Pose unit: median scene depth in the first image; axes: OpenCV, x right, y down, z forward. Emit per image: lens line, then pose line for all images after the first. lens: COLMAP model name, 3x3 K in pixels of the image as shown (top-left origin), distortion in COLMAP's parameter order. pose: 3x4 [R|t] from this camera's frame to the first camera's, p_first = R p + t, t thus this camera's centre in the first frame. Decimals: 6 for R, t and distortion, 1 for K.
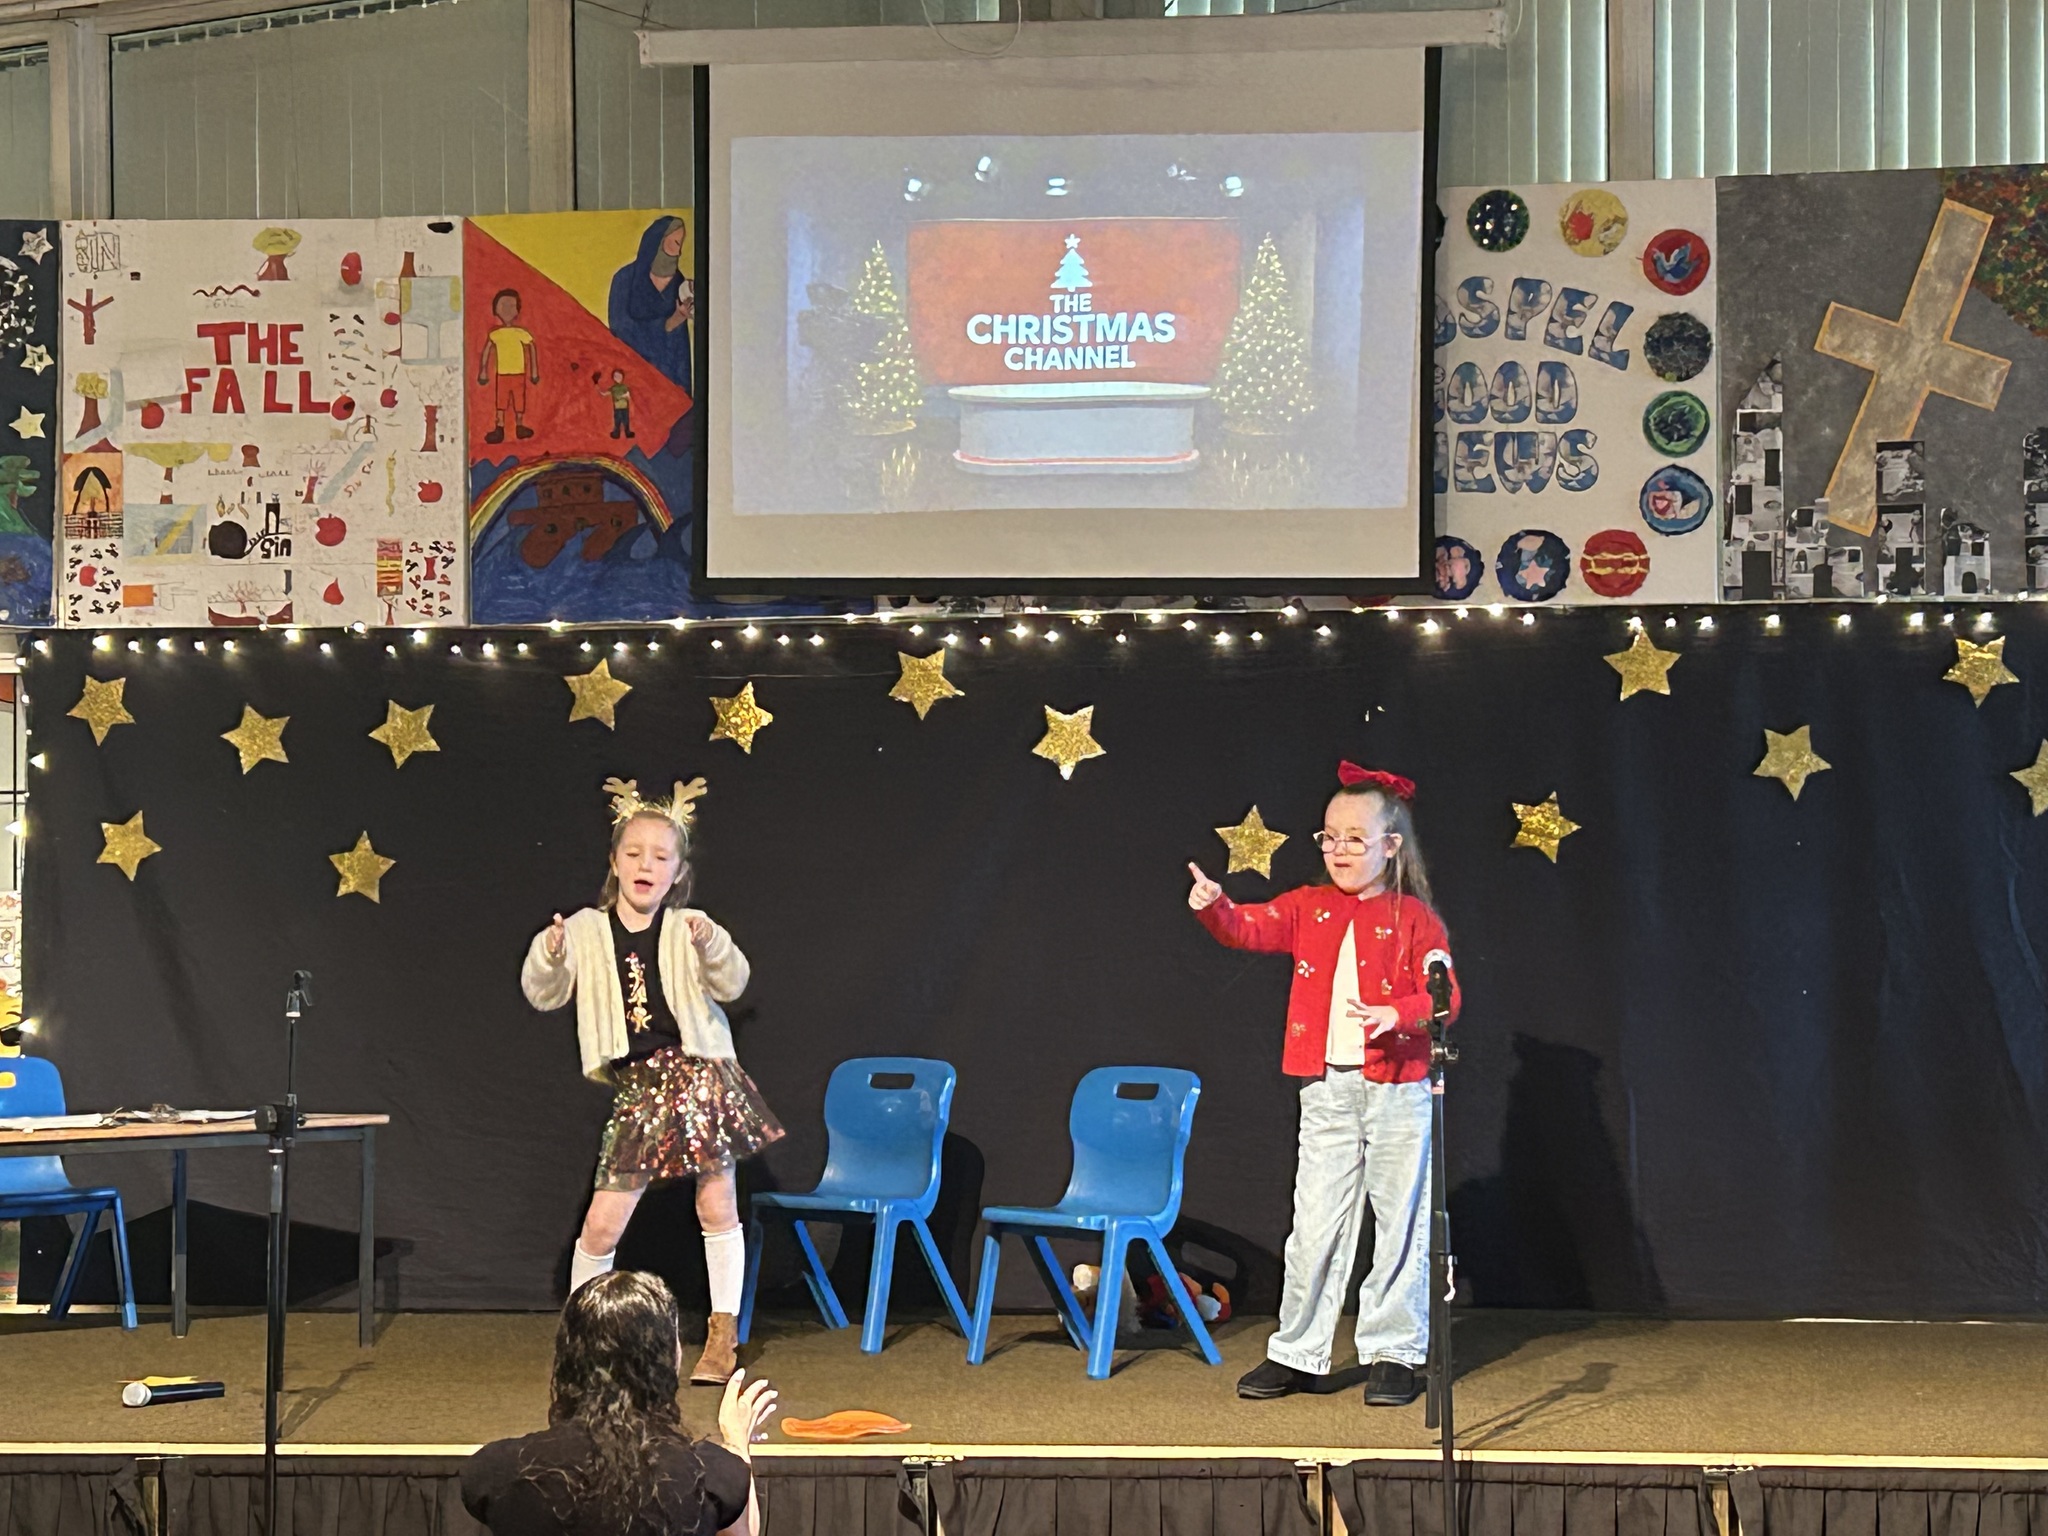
lens RADIAL K [[4346.8, 0, 1027.1], [0, 4346.8, 813.0], [0, 0, 1]] dist [0.144645, 0.000000]
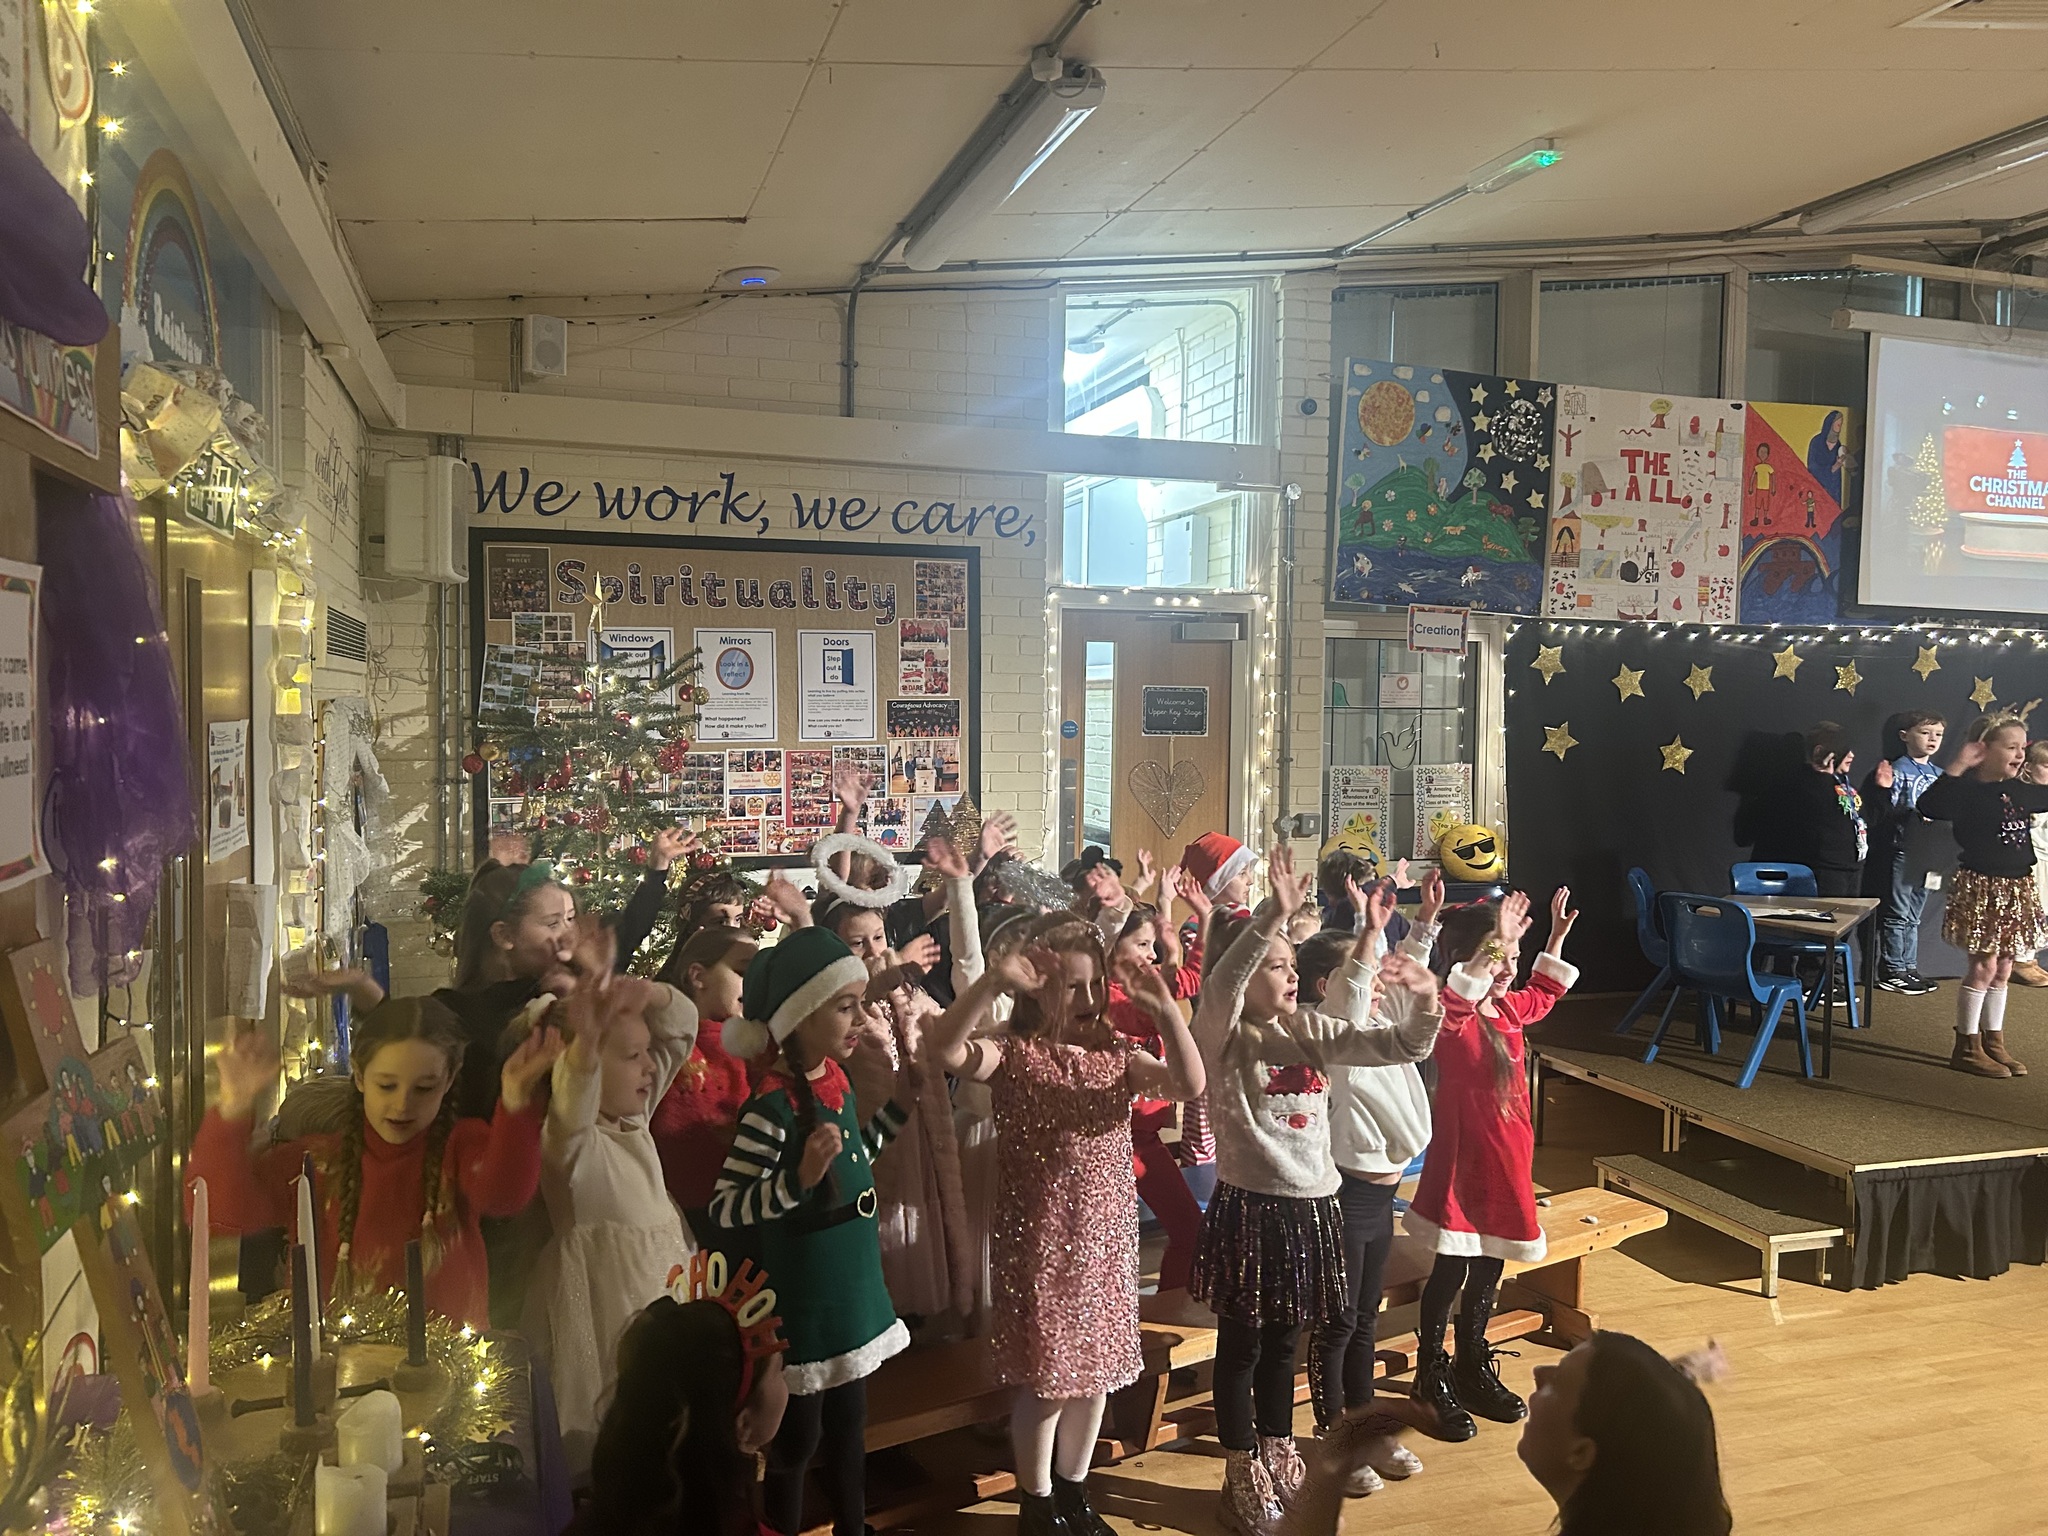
lens RADIAL K [[1530.7, 0, 1021.5], [0, 1530.7, 756.4], [0, 0, 1]] dist [0.052104, -0.056533]
pose [[0.911066, 0.001998, 0.412255, -0.679319], [-0.022701, 0.998714, 0.045329, -0.009901], [-0.411635, -0.050657, 0.909940, 0.529238]]
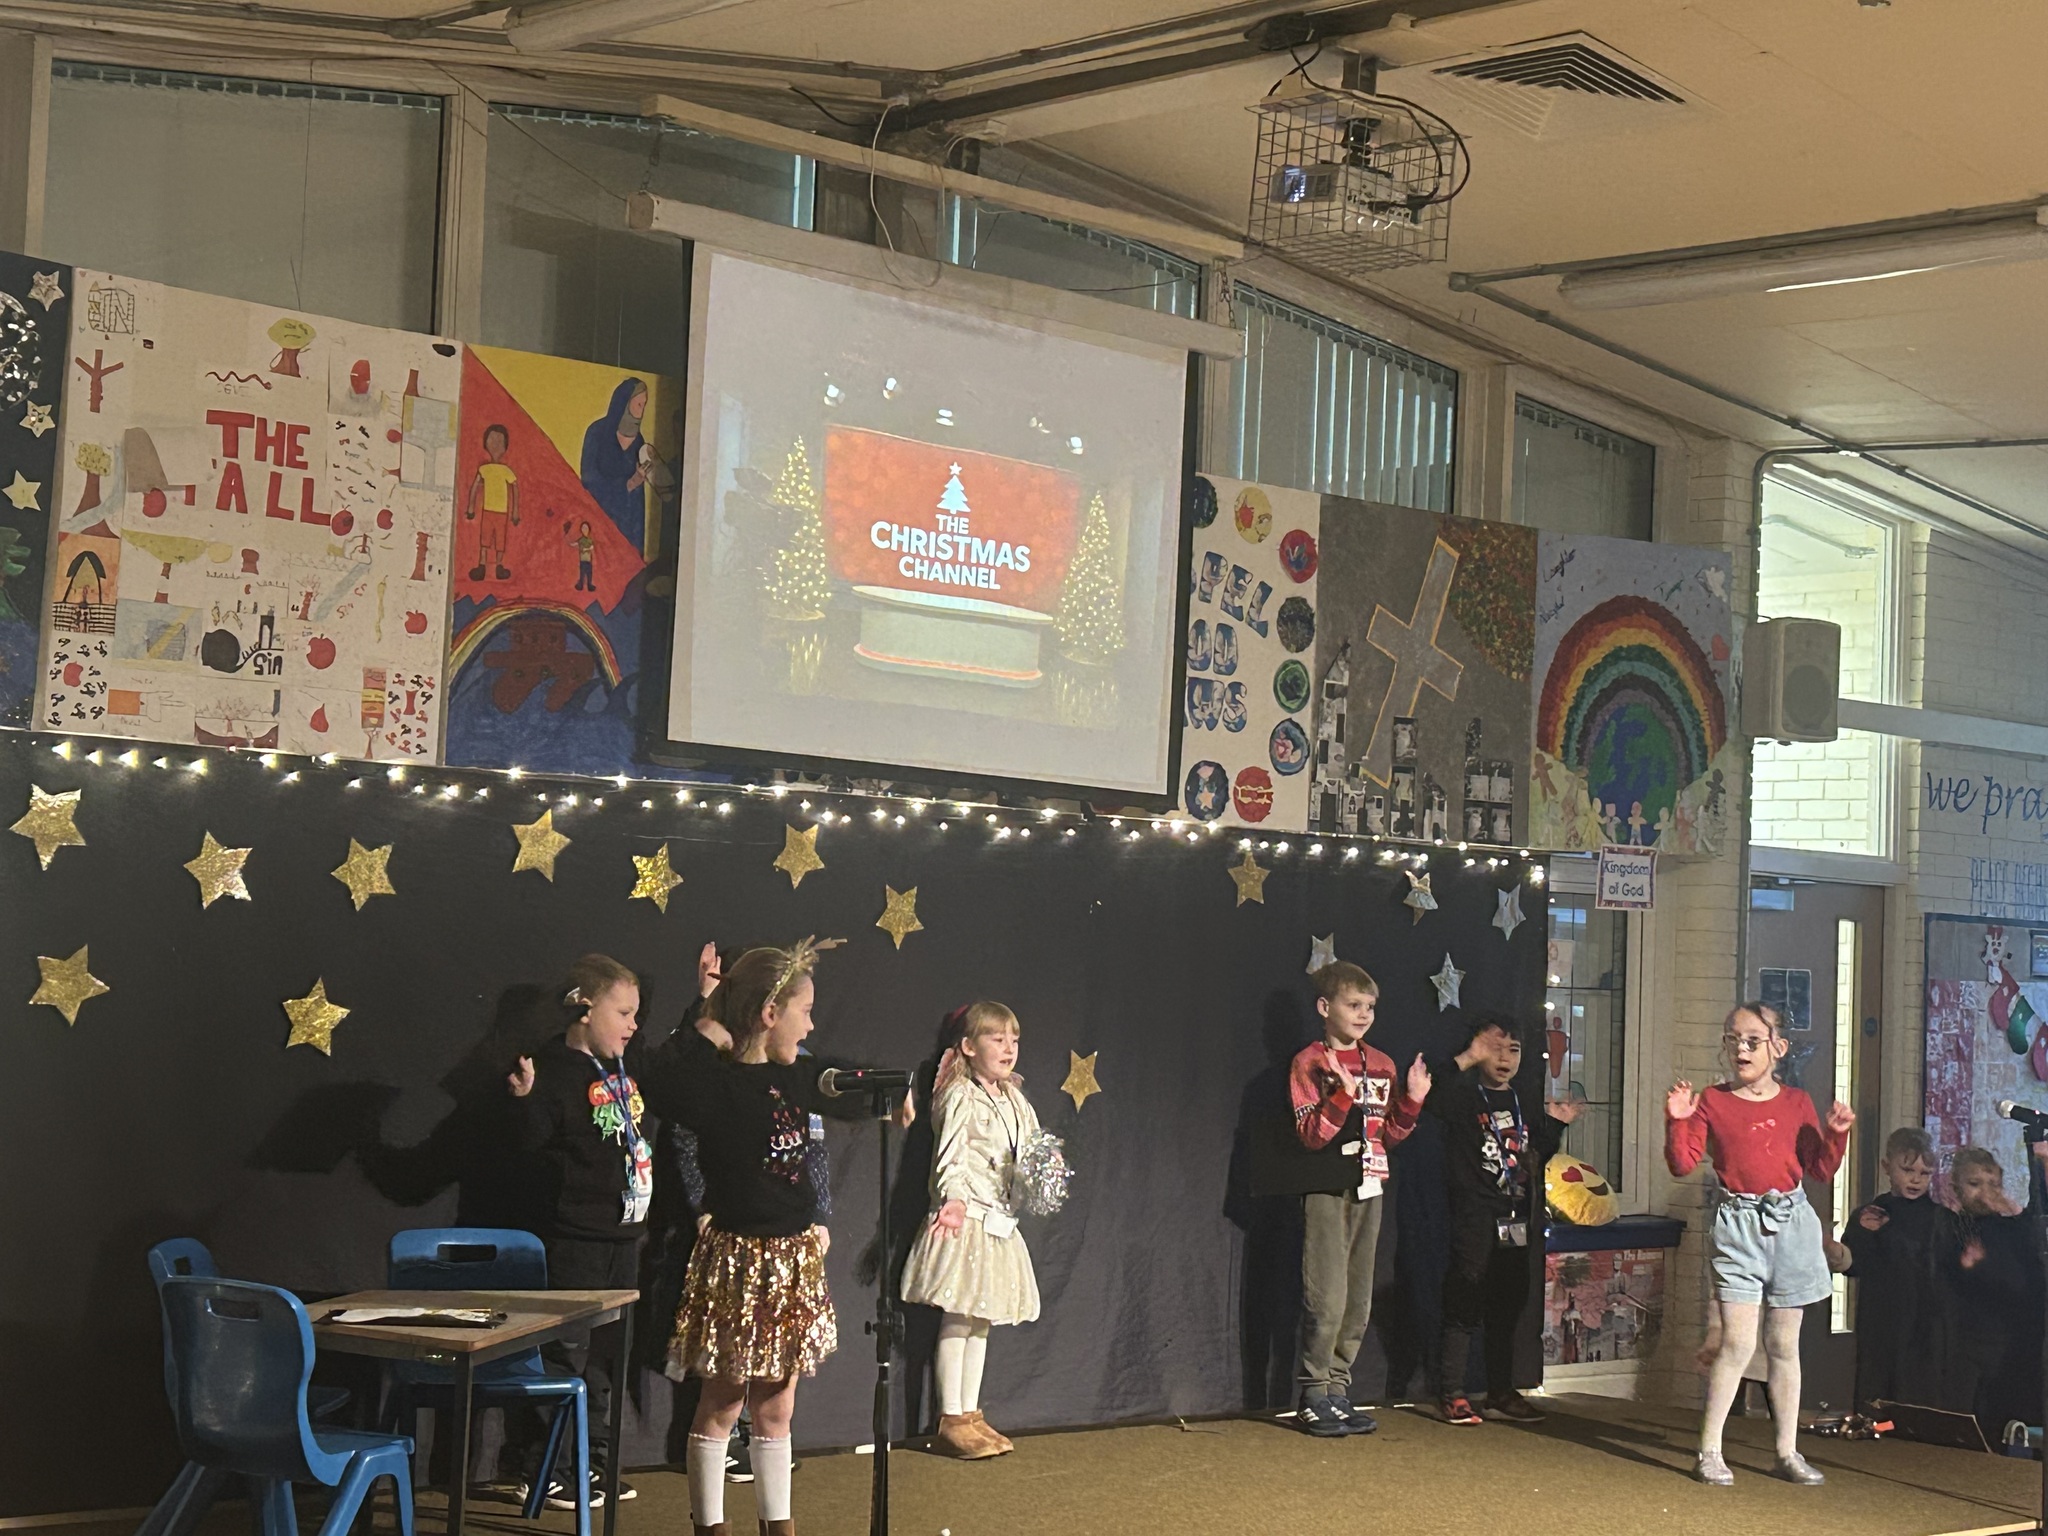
lens RADIAL K [[3598.5, 0, 1058.8], [0, 3598.5, 757.7], [0, 0, 1]] dist [0.133842, 0.000000]
pose [[0.629156, 0.078605, 0.773294, -0.660027], [-0.052572, 0.996899, -0.058561, -0.005598], [-0.775499, -0.003810, 0.631338, 0.396973]]
